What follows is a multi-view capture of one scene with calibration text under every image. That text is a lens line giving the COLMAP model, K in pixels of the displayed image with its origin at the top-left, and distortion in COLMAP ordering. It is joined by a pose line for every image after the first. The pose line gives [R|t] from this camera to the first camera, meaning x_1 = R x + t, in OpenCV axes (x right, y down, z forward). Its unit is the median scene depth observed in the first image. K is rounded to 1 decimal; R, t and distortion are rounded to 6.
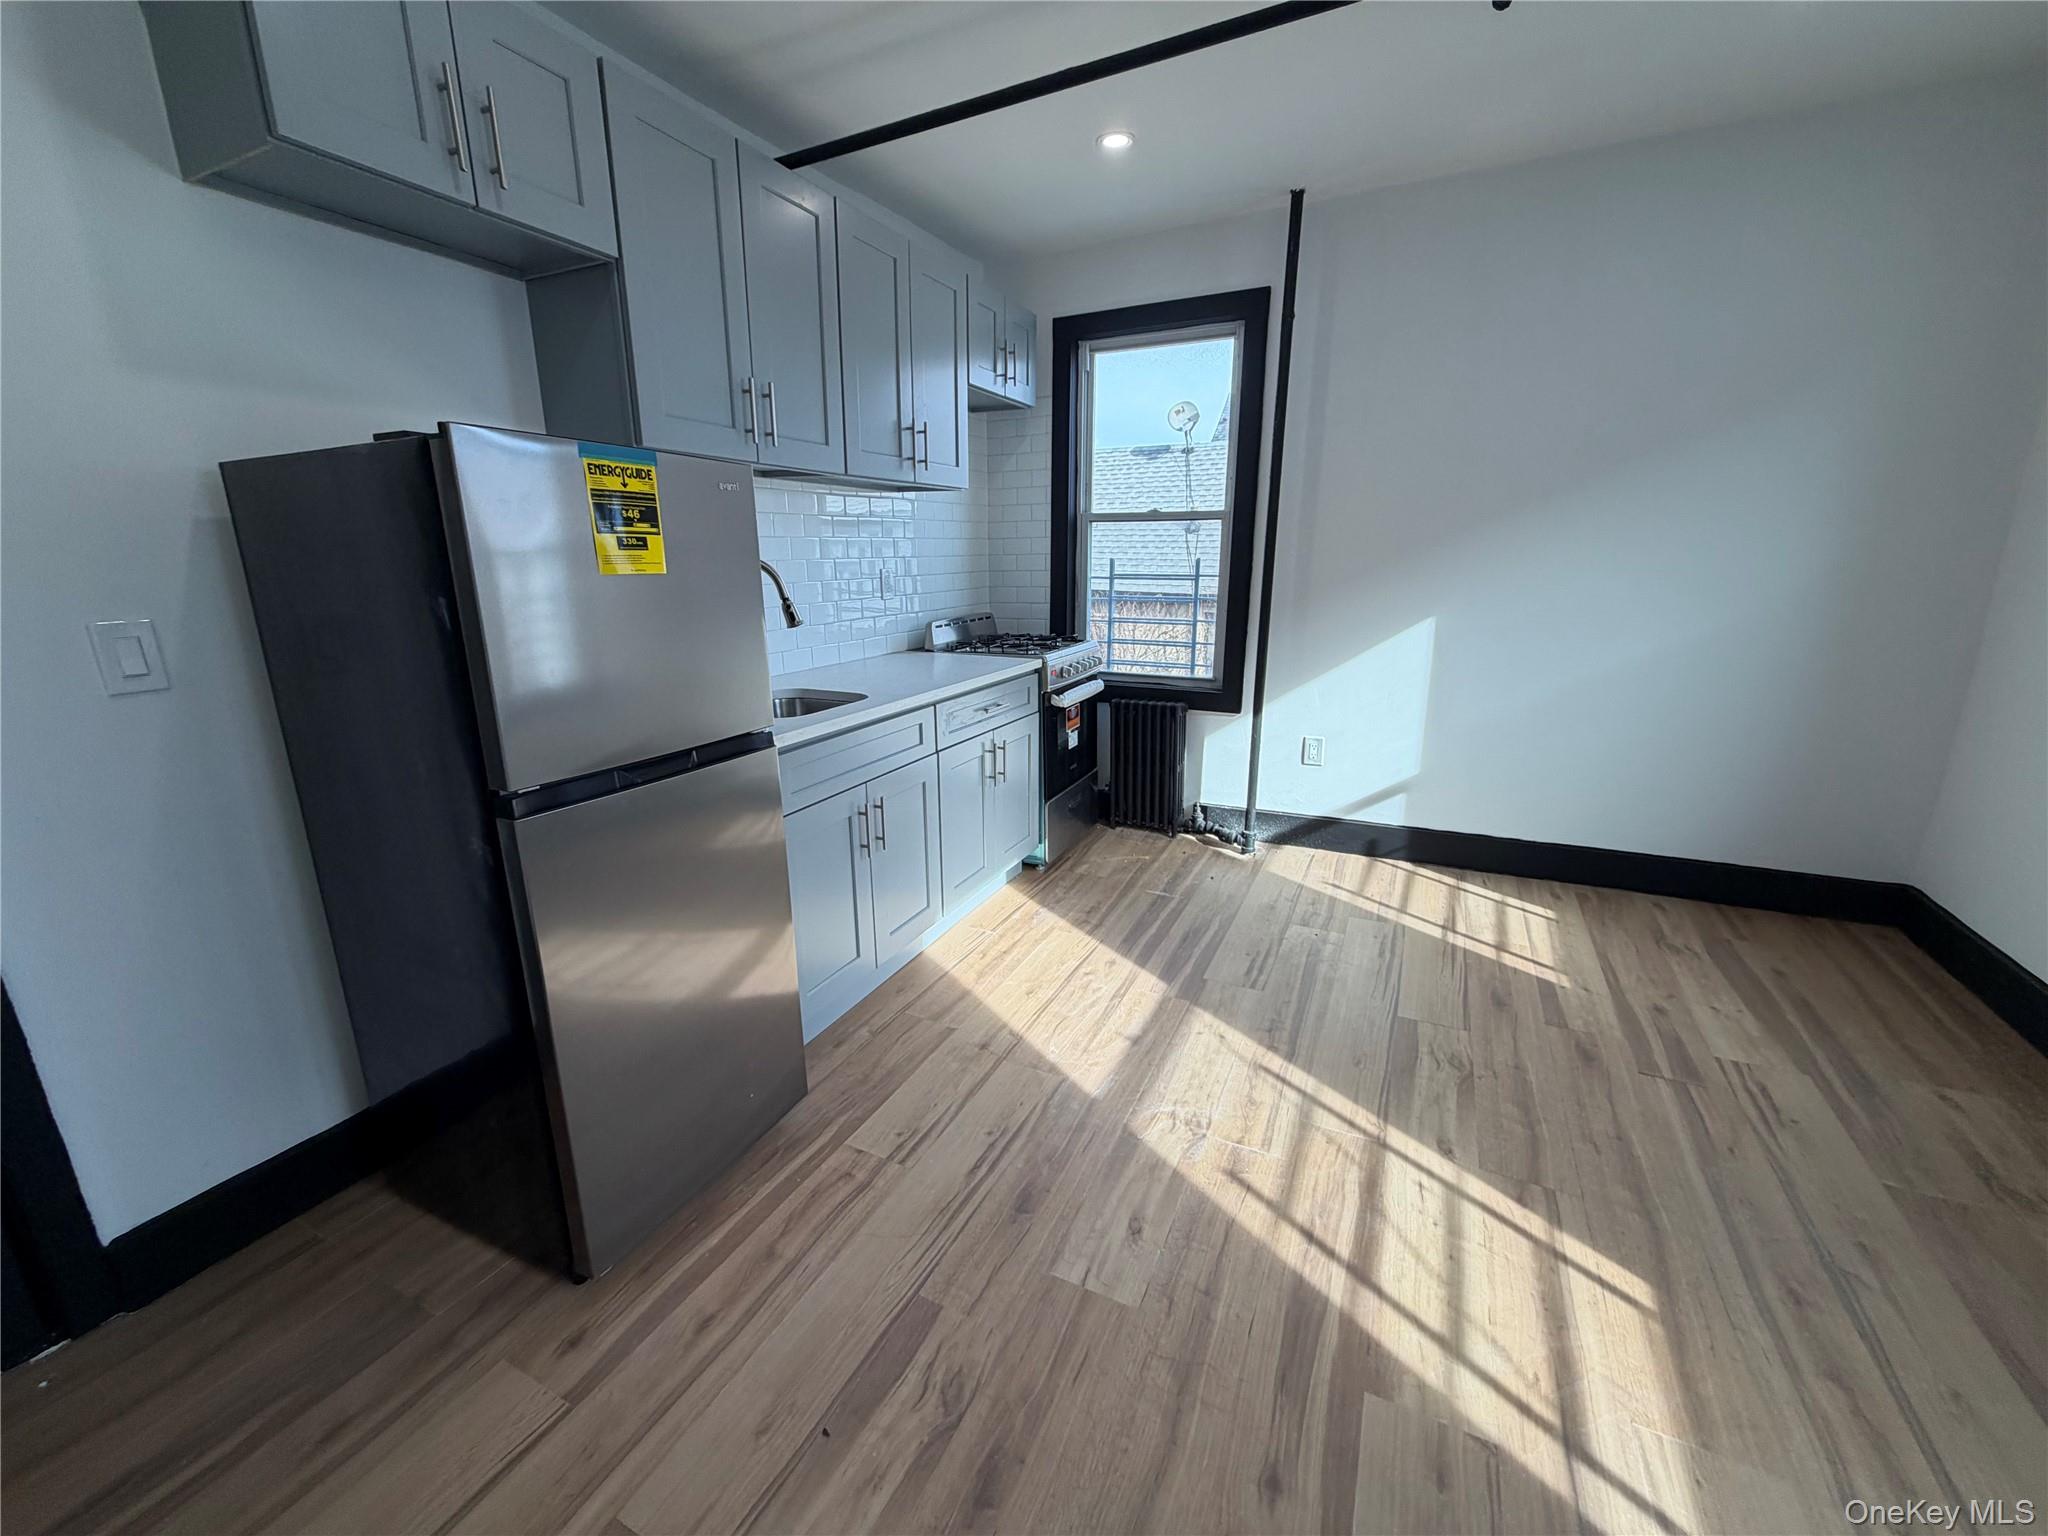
lens RADIAL K [[811.4, 0, 1019.8], [0, 811.4, 768.7], [0, 0, 1]] dist [-0.000906, -0.000266]
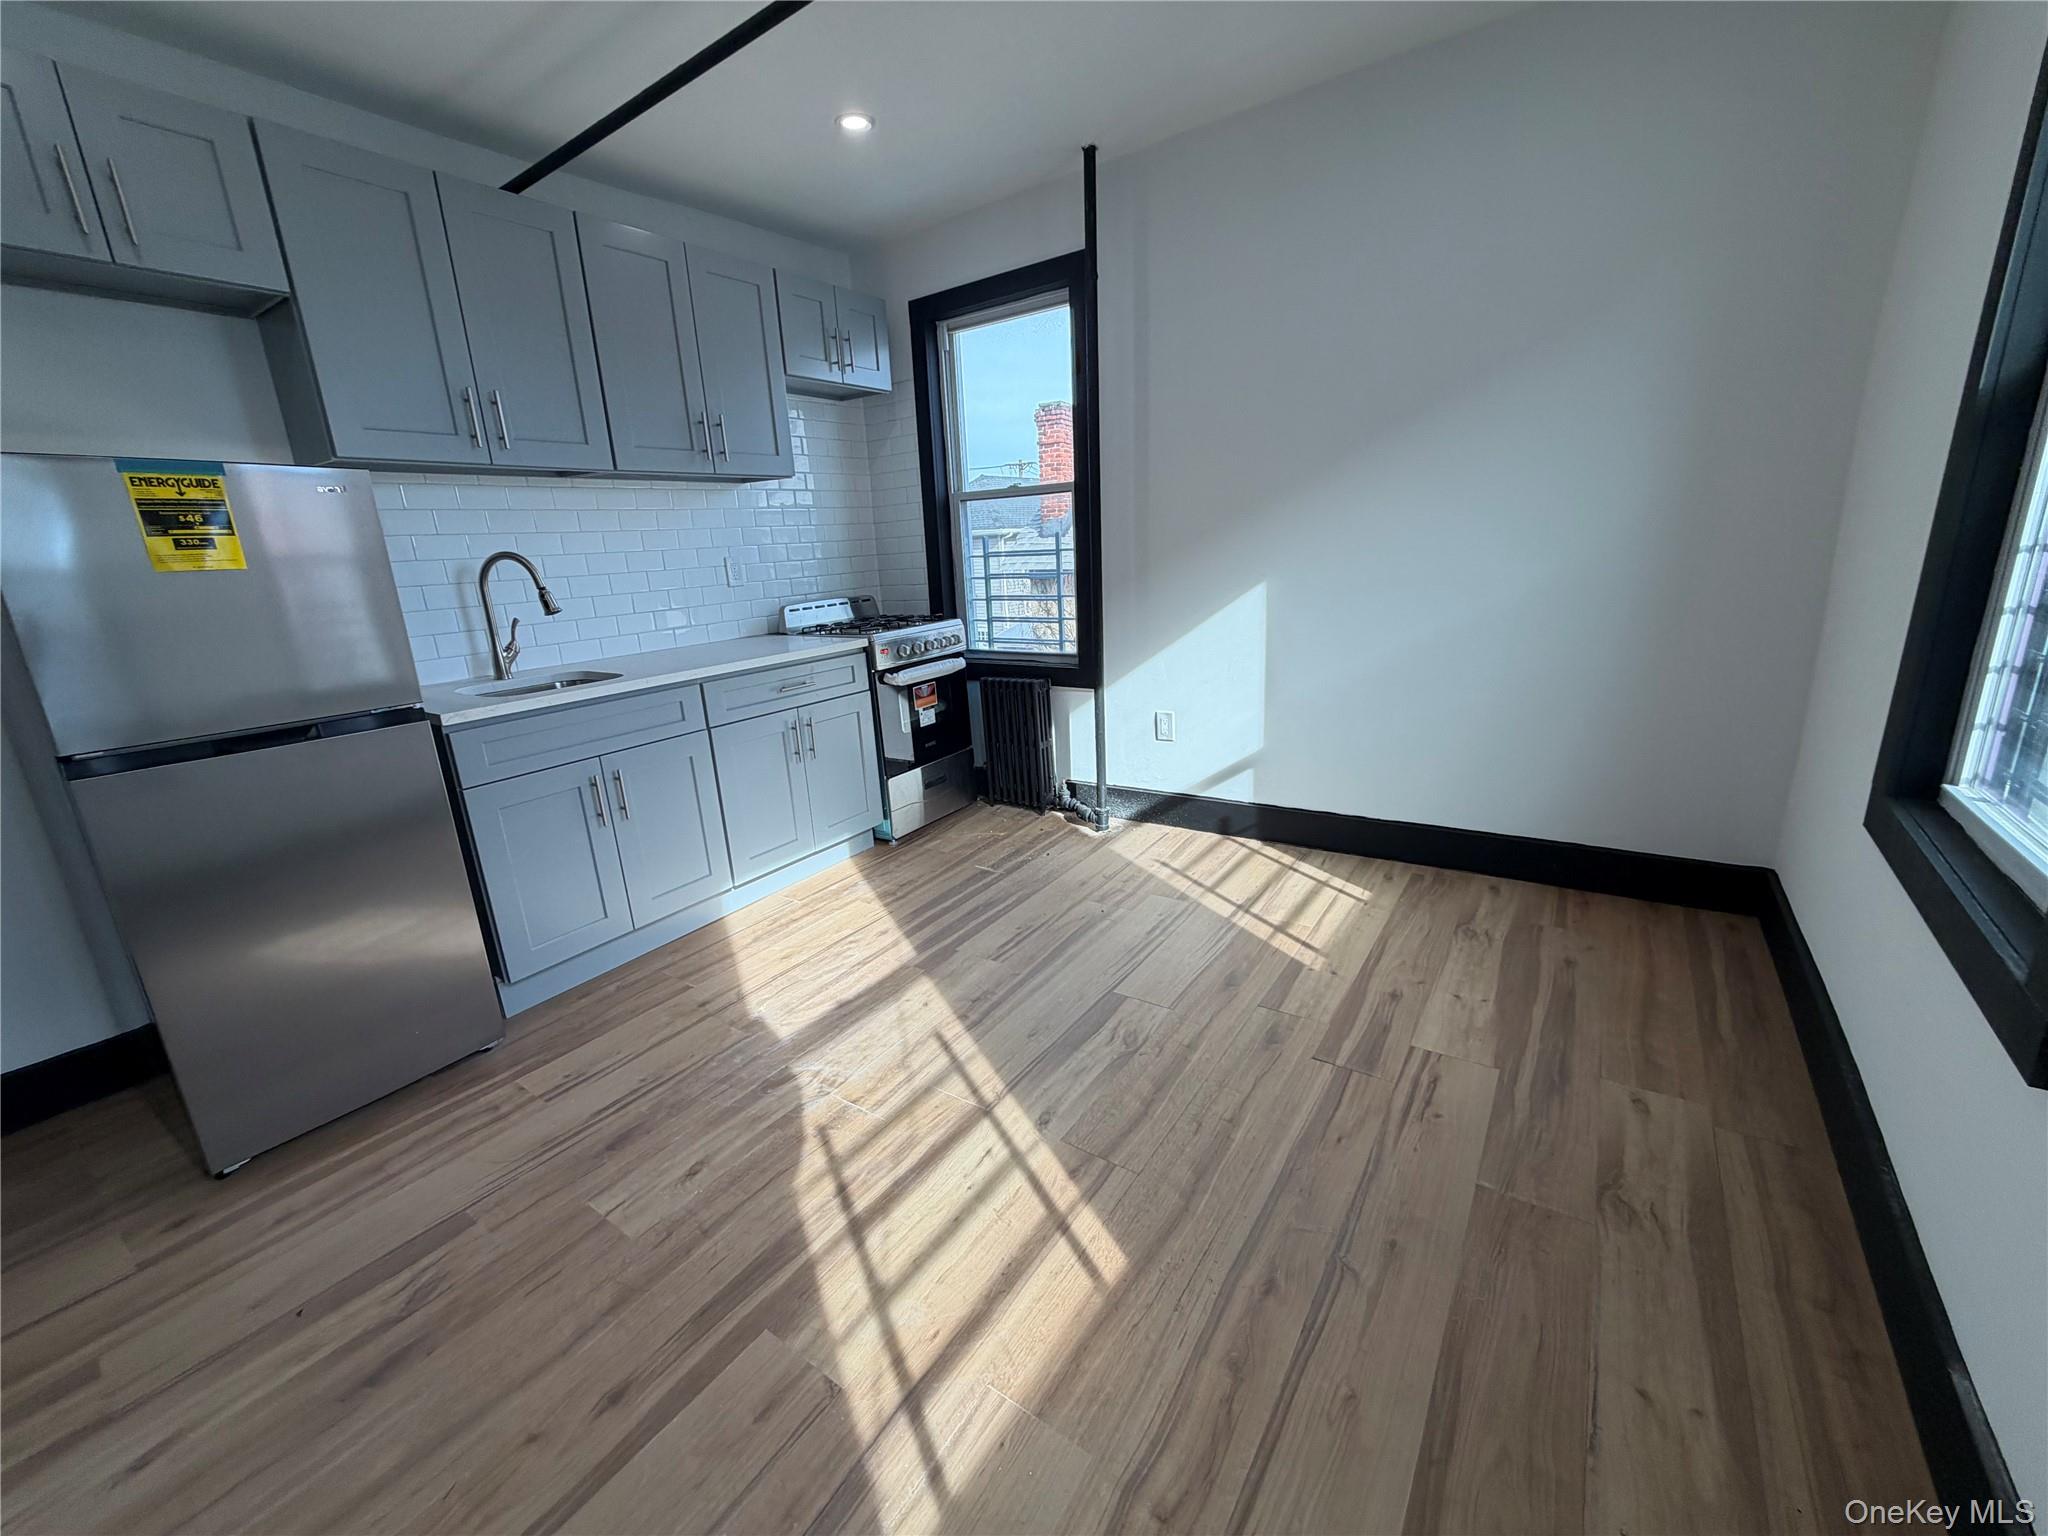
lens RADIAL K [[811.4, 0, 1019.8], [0, 811.4, 768.7], [0, 0, 1]] dist [-0.000906, -0.000266]
pose [[0.987934, -0.004247, -0.154820, 0.418624], [0.006757, 0.999854, 0.015693, 0.016124], [0.154731, -0.016550, 0.987818, 0.015928]]
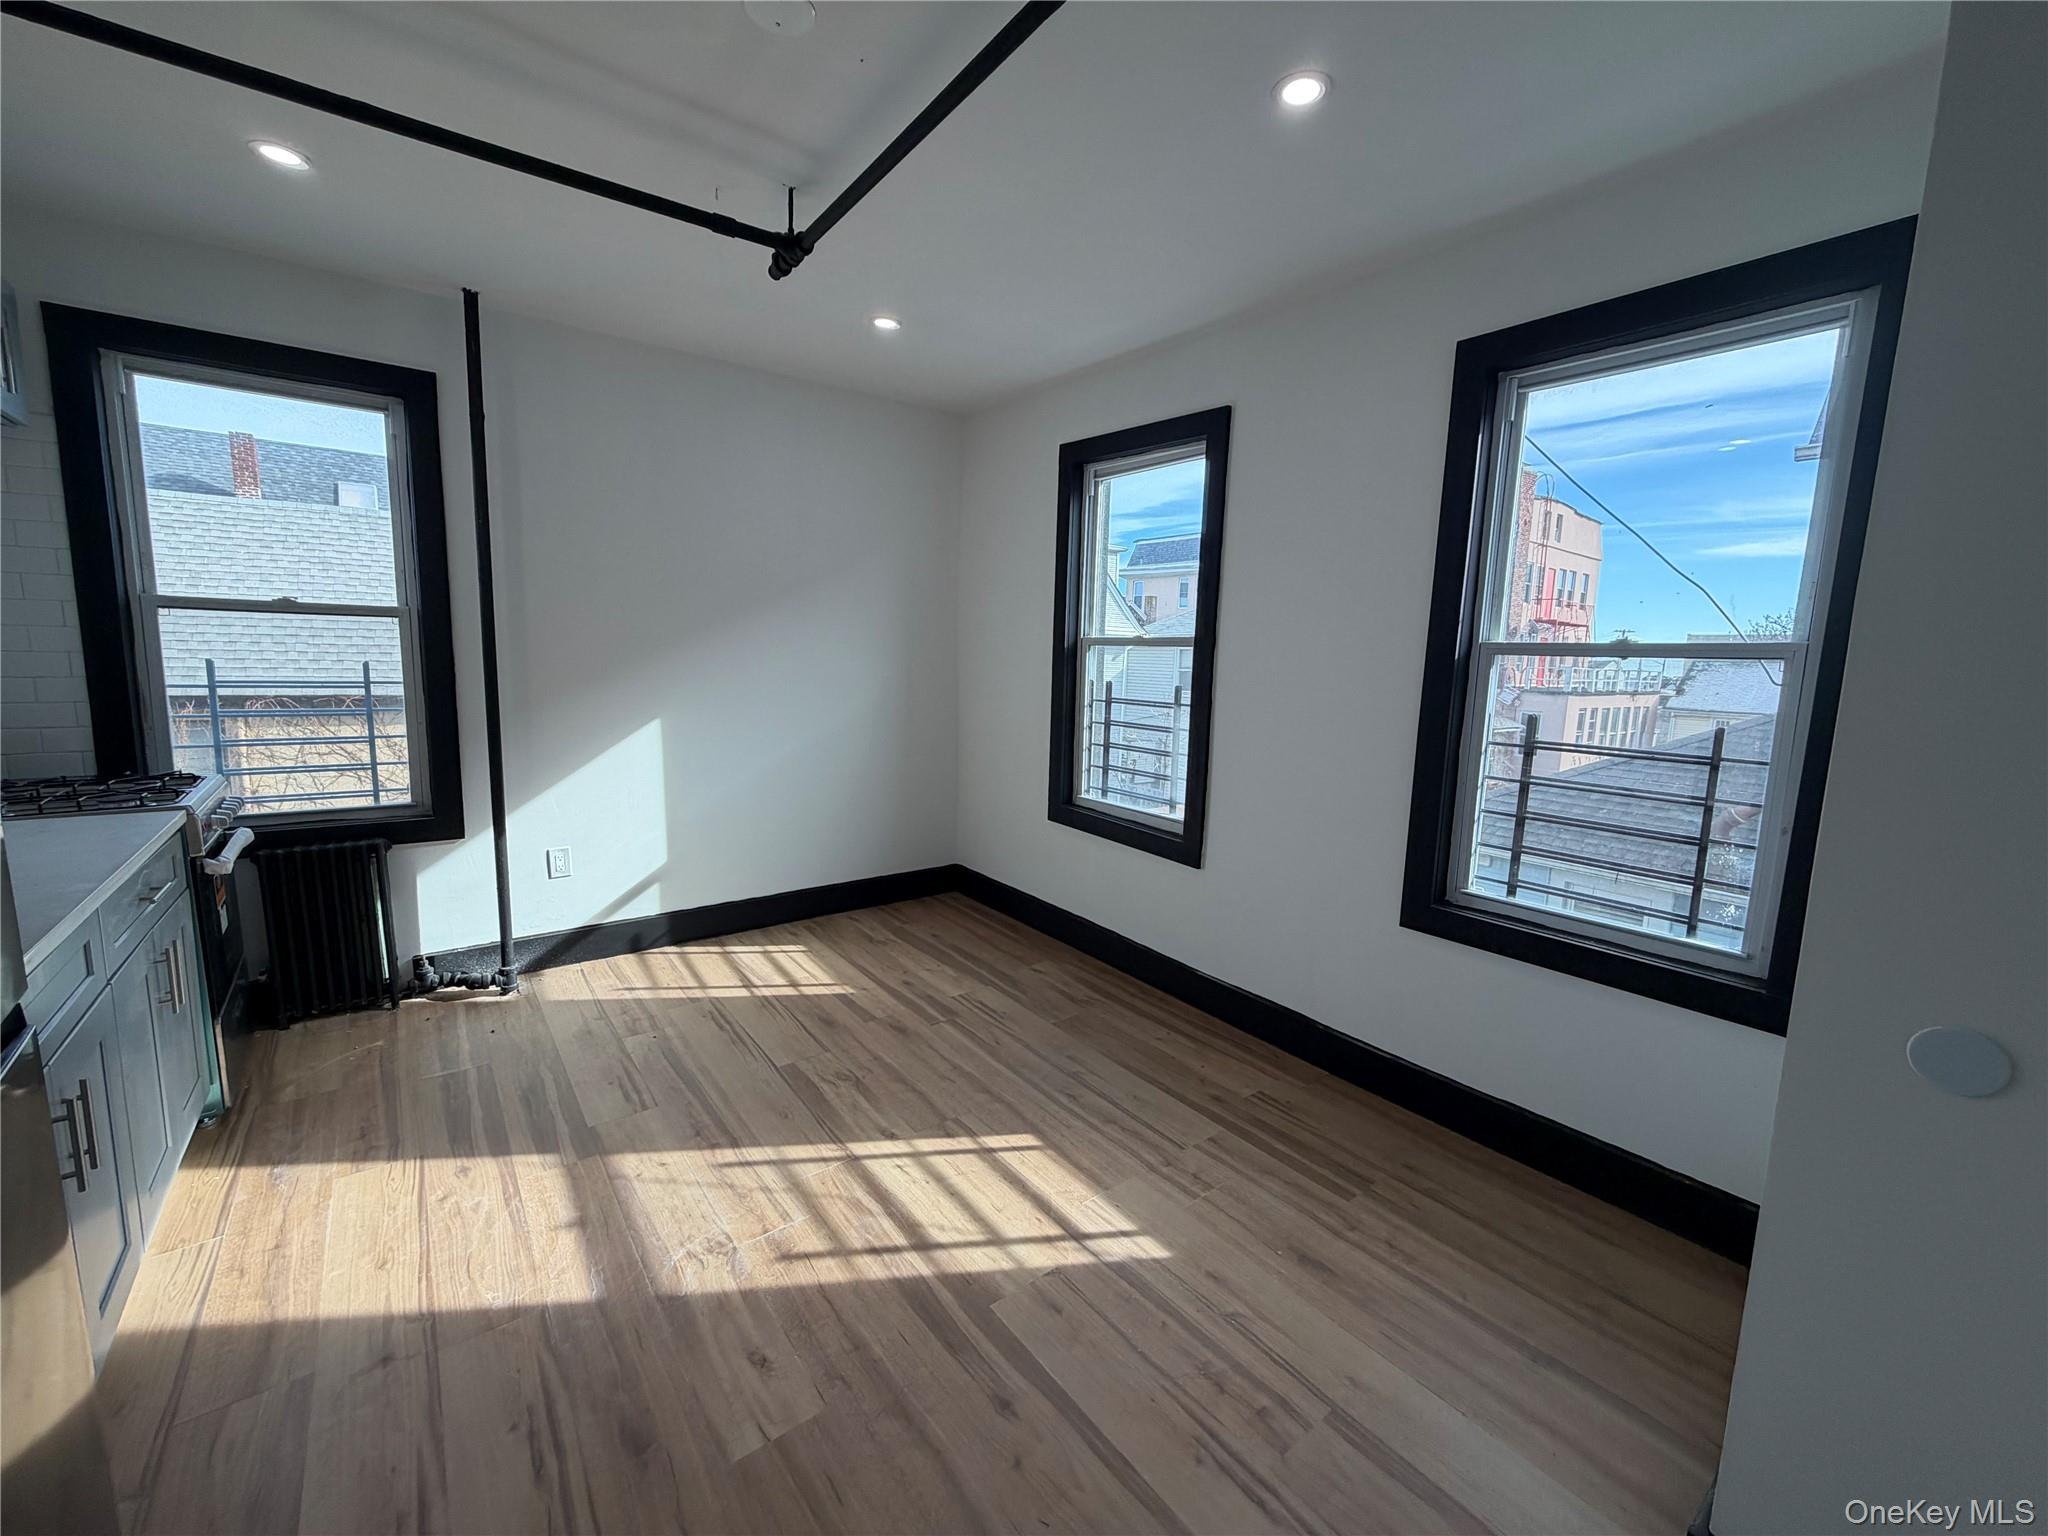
lens RADIAL K [[811.4, 0, 1019.8], [0, 811.4, 768.7], [0, 0, 1]] dist [-0.000906, -0.000266]
pose [[0.439998, -0.104320, 0.891919, -0.293359], [0.200040, 0.979659, 0.015899, -0.045309], [-0.875435, 0.171424, 0.451915, 0.096680]]
